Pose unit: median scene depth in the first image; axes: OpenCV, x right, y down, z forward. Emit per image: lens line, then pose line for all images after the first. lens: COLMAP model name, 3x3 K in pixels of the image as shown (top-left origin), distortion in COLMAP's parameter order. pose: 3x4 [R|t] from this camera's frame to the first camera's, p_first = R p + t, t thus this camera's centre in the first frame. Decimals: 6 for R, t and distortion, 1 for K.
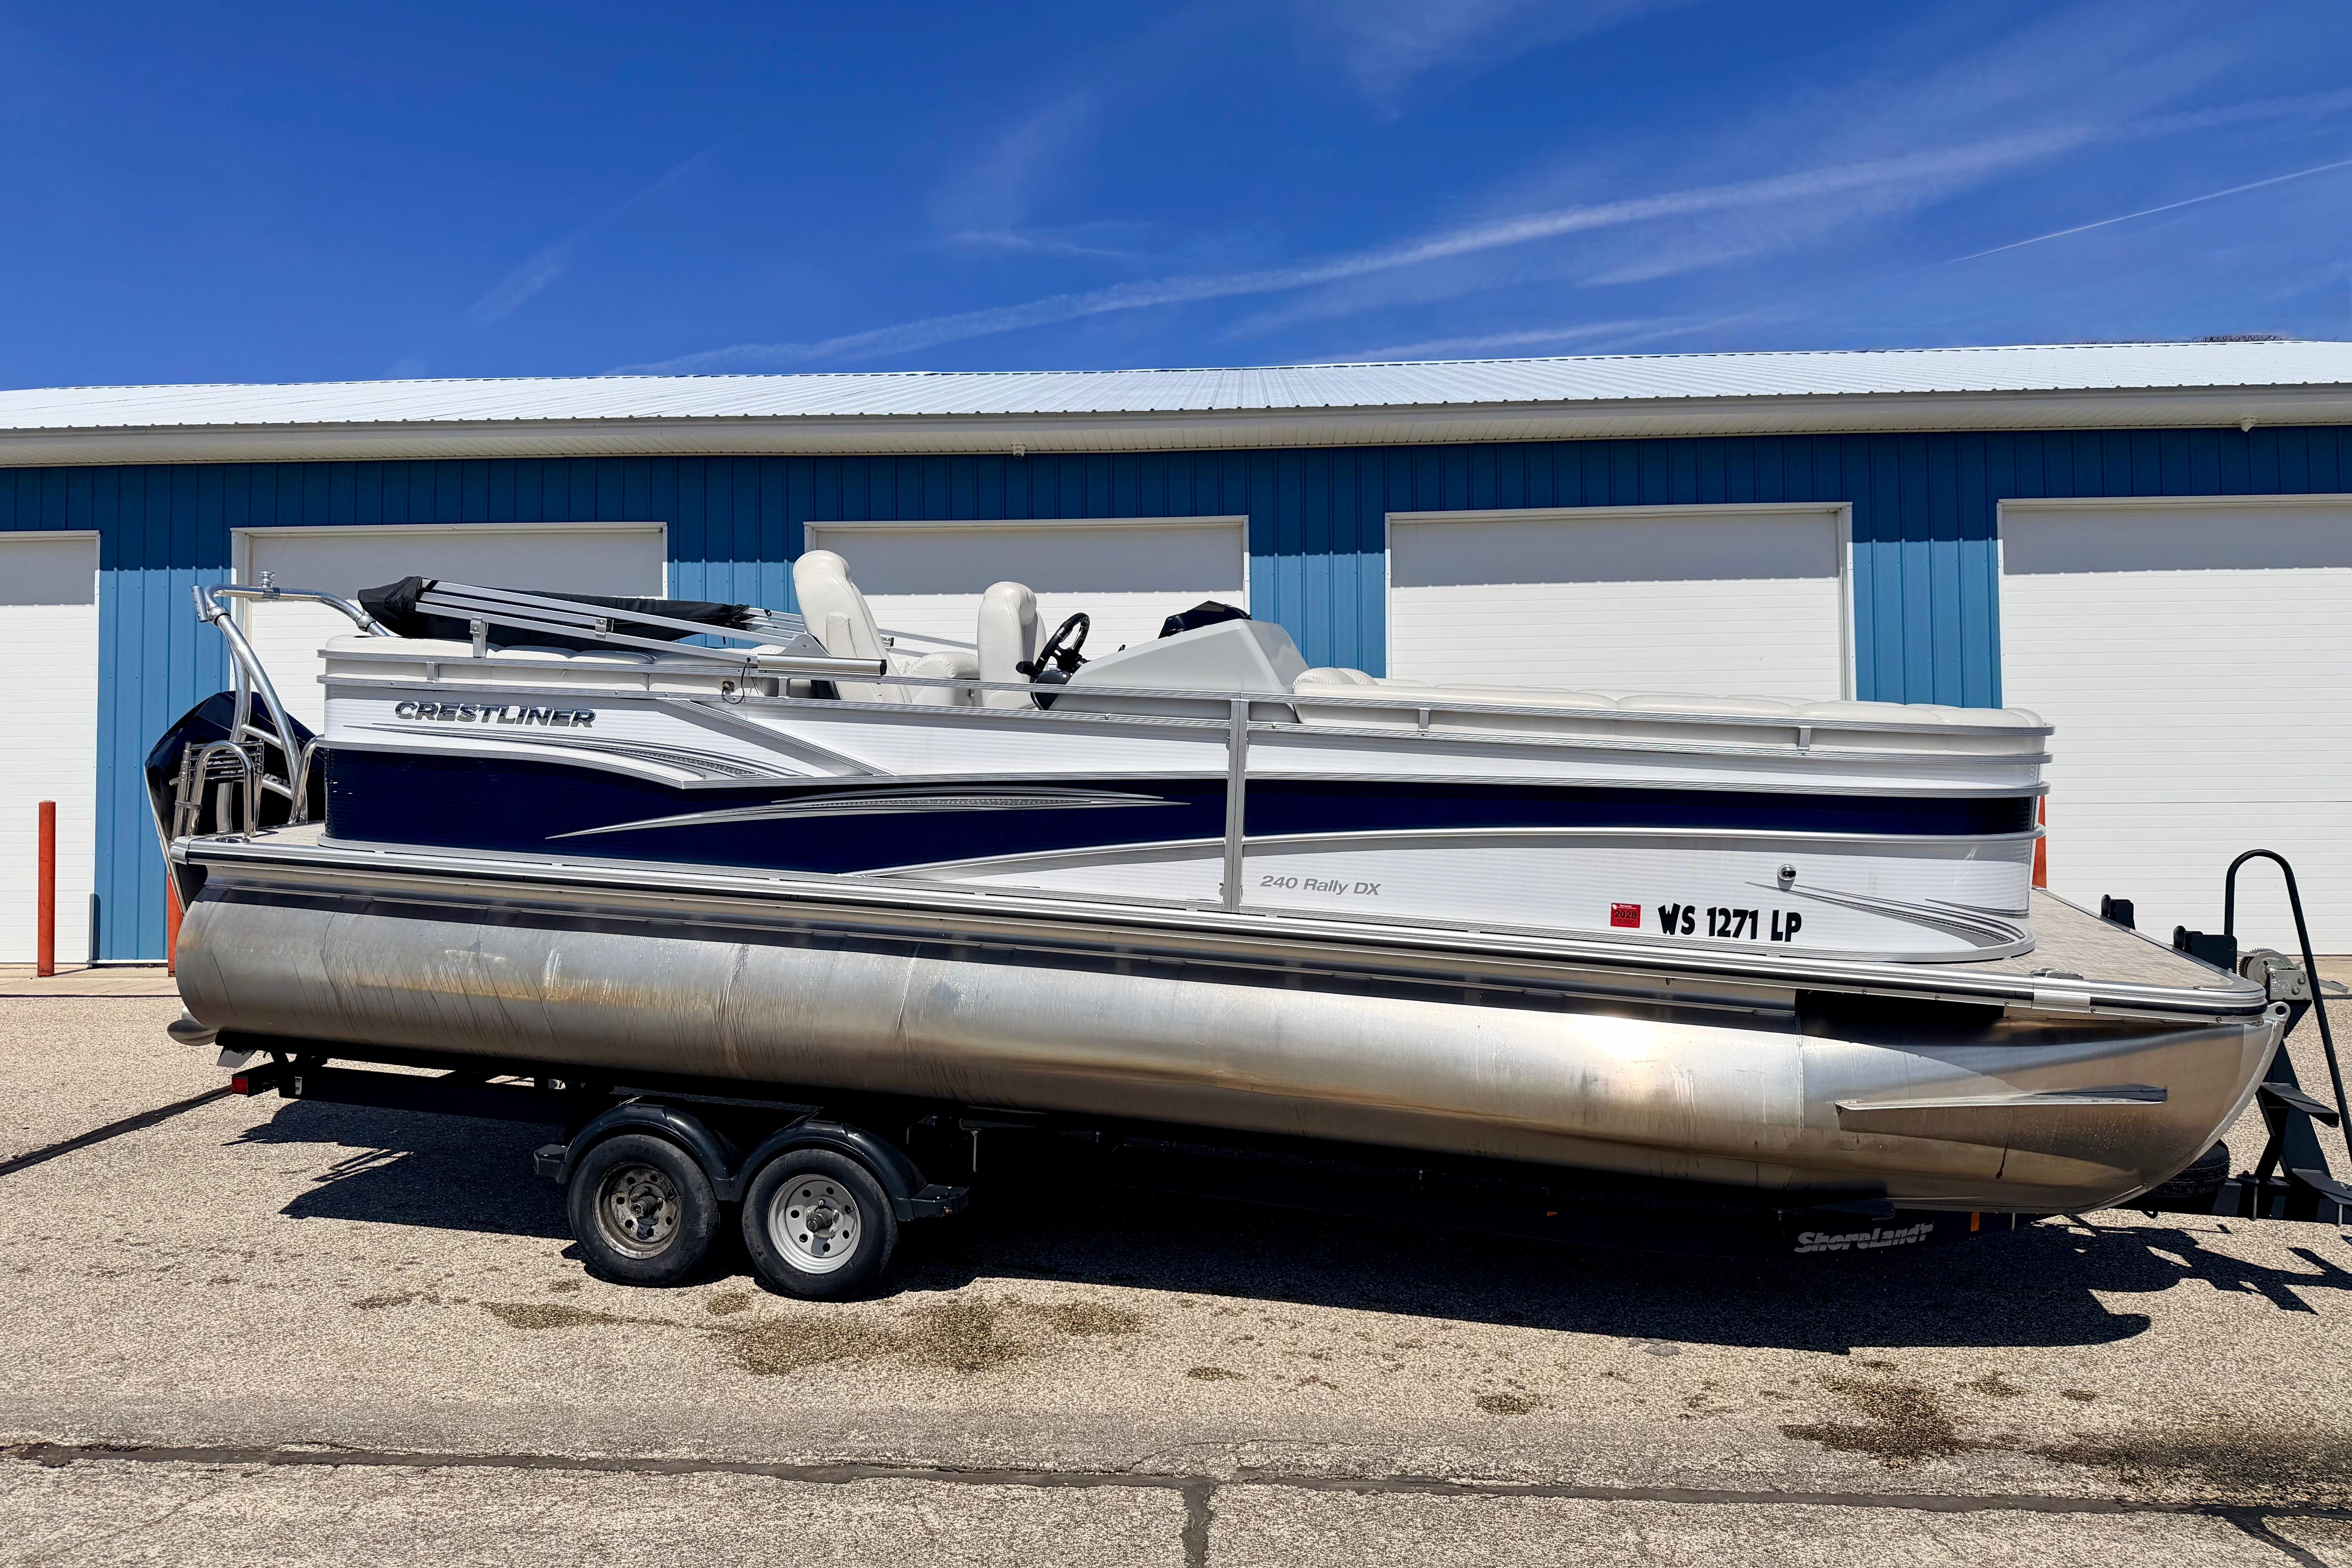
lens RADIAL K [[1640.0, 0, 1174.7], [0, 1640.0, 742.9], [0, 0, 1]] dist [0.114492, -0.205131]
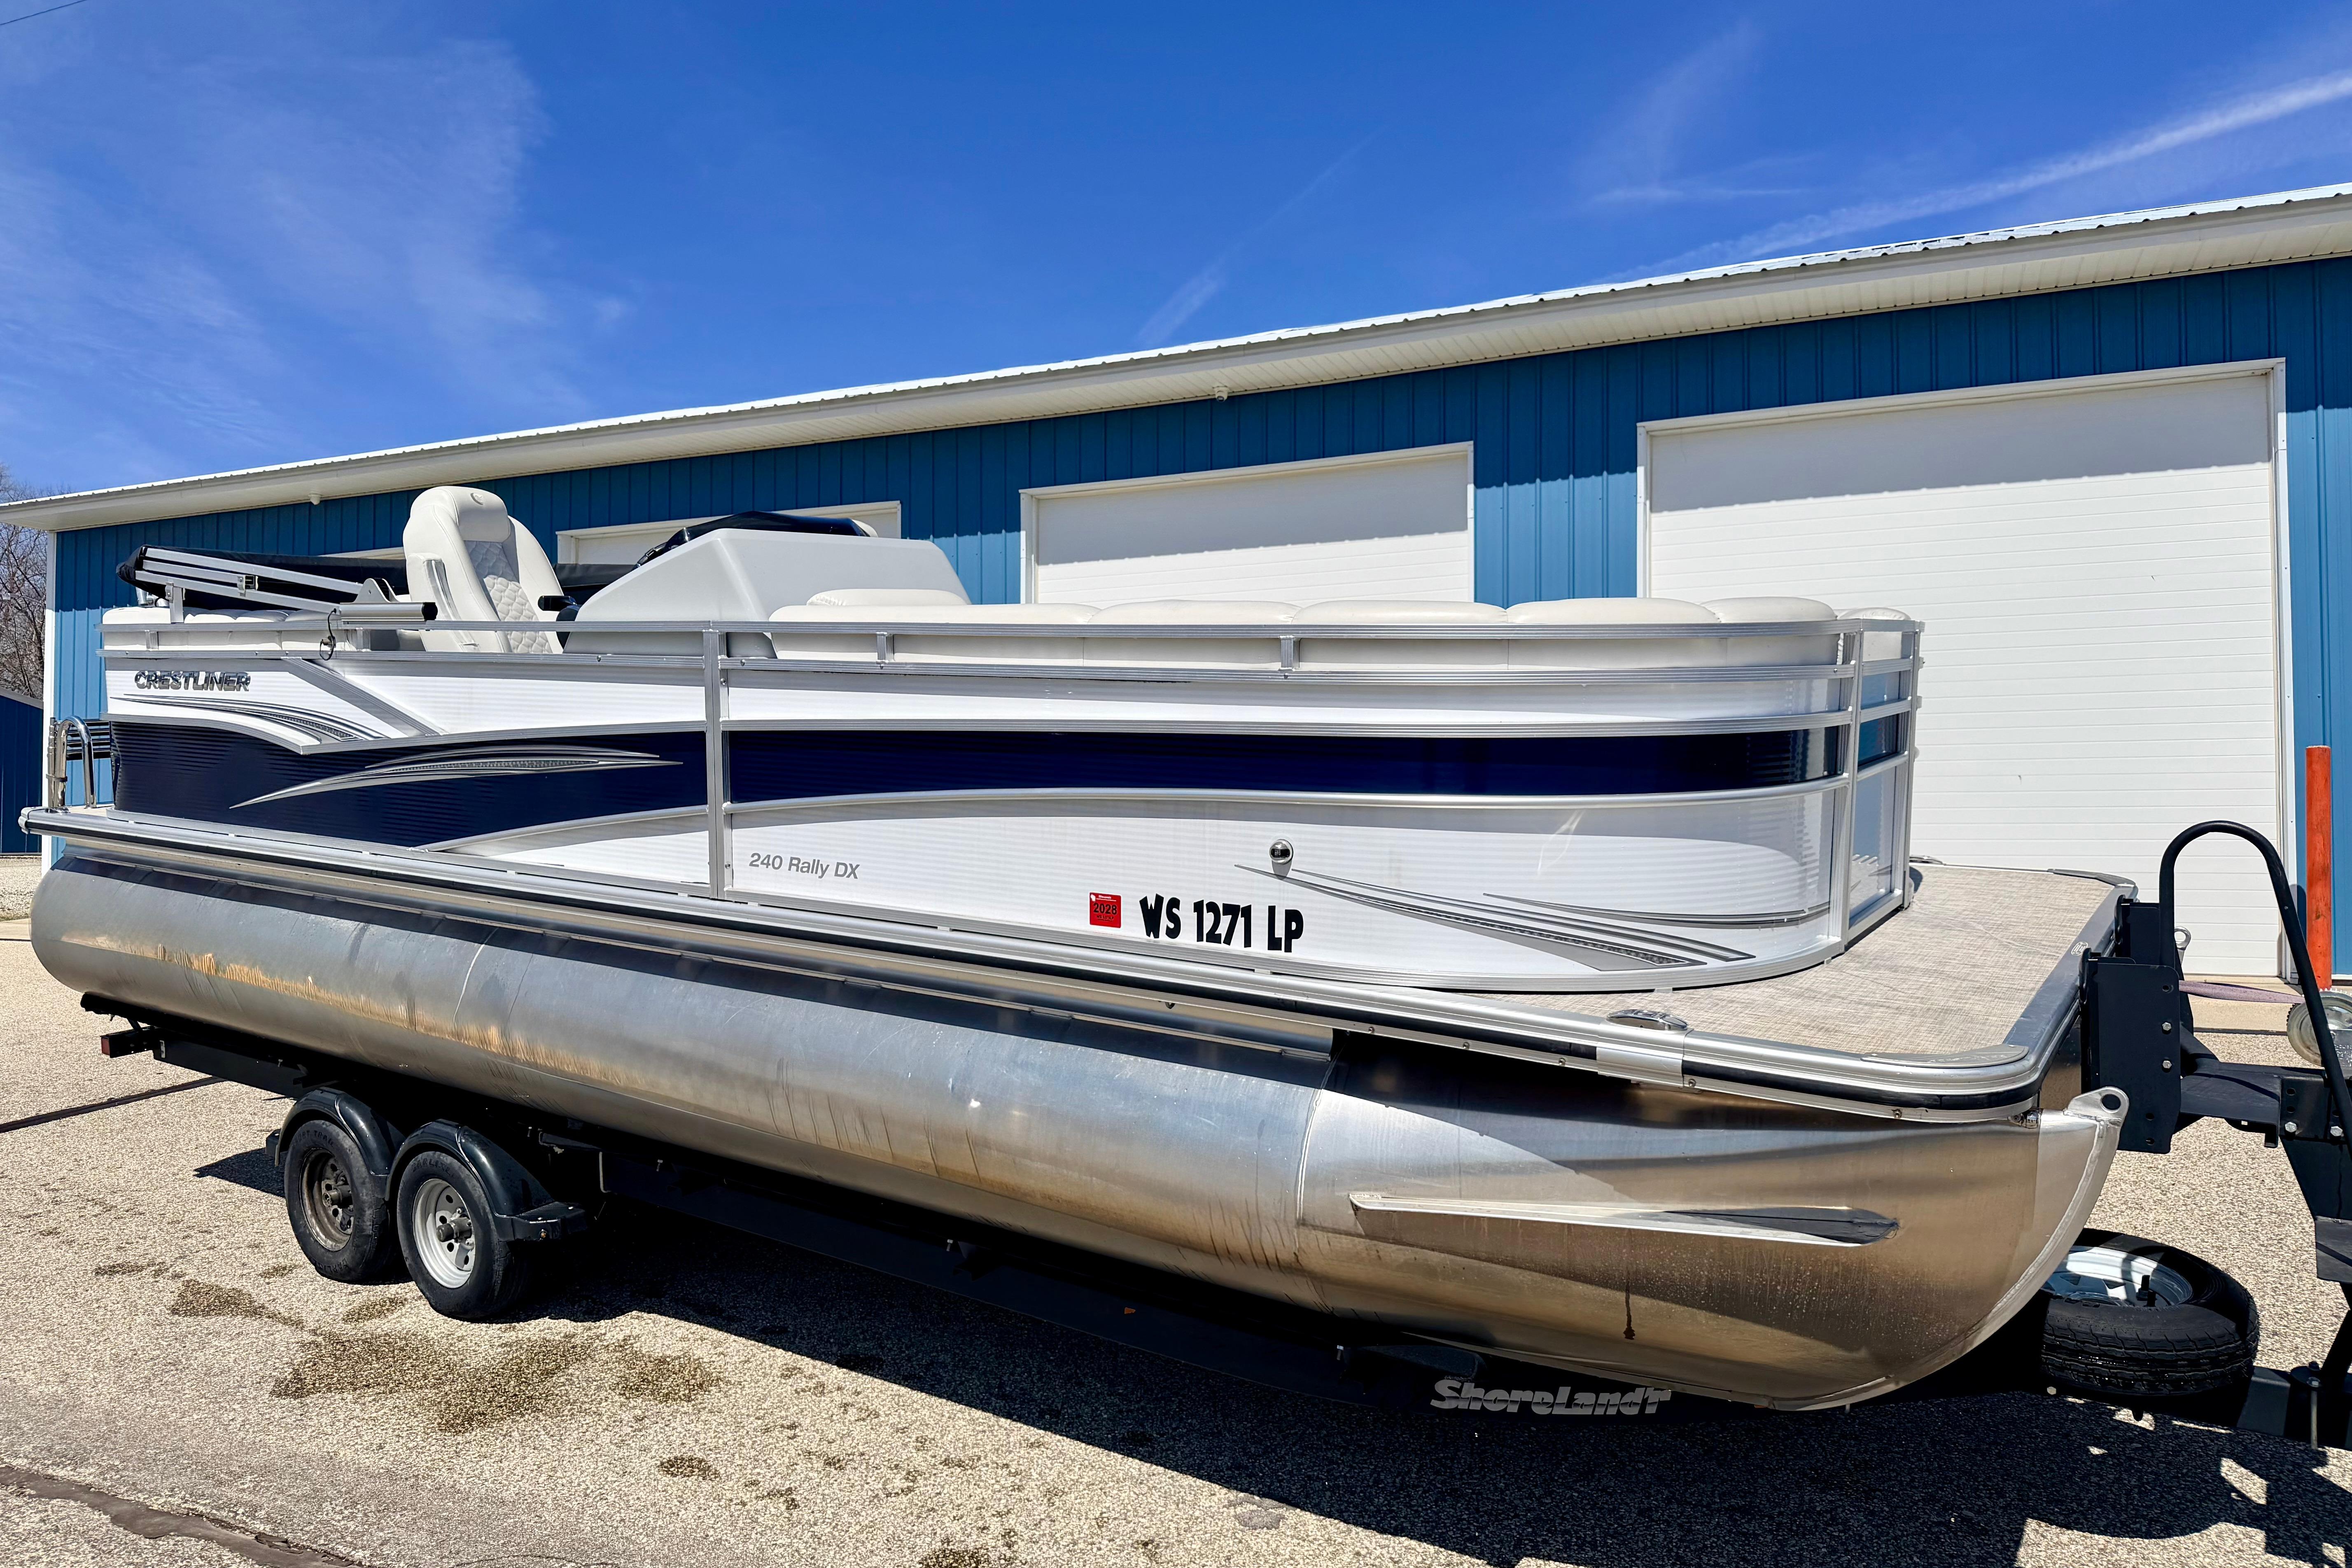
lens RADIAL K [[1653.5, 0, 1176.0], [0, 1653.5, 784.0], [0, 0, 1]] dist [0.118901, -0.217369]
pose [[0.927329, -0.006863, -0.374184, 0.543487], [0.018758, 0.999428, 0.028157, 0.029138], [0.373776, -0.033129, 0.926927, 0.335772]]
